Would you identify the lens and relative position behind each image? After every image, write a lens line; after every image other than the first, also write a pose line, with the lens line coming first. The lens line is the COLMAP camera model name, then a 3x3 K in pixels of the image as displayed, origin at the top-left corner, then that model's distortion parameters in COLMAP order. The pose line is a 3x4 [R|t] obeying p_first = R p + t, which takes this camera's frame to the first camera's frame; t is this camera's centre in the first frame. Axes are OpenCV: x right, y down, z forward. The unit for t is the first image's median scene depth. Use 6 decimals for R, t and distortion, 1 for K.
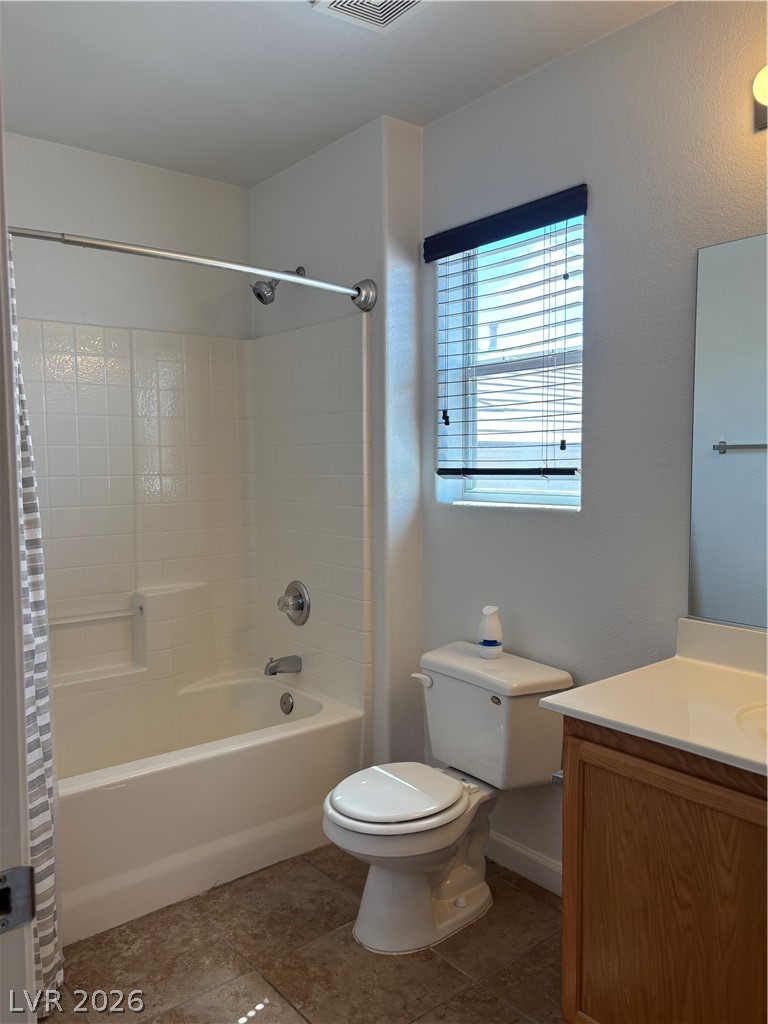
lens RADIAL K [[780.9, 0, 380.3], [0, 780.9, 516.0], [0, 0, 1]] dist [0.036455, -0.041923]
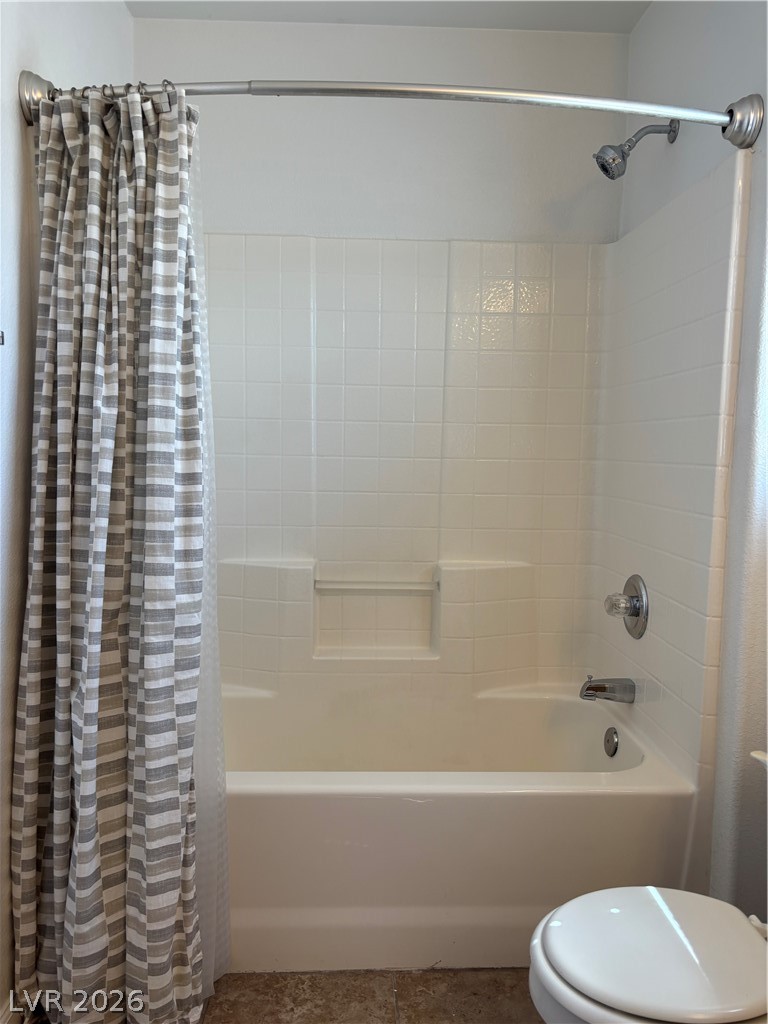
lens RADIAL K [[780.9, 0, 380.3], [0, 780.9, 516.0], [0, 0, 1]] dist [0.036455, -0.041923]
pose [[0.802474, 0.075826, -0.591850, 0.137791], [-0.066361, 0.997081, 0.037765, 0.021426], [0.592985, 0.008970, 0.805163, 0.332542]]
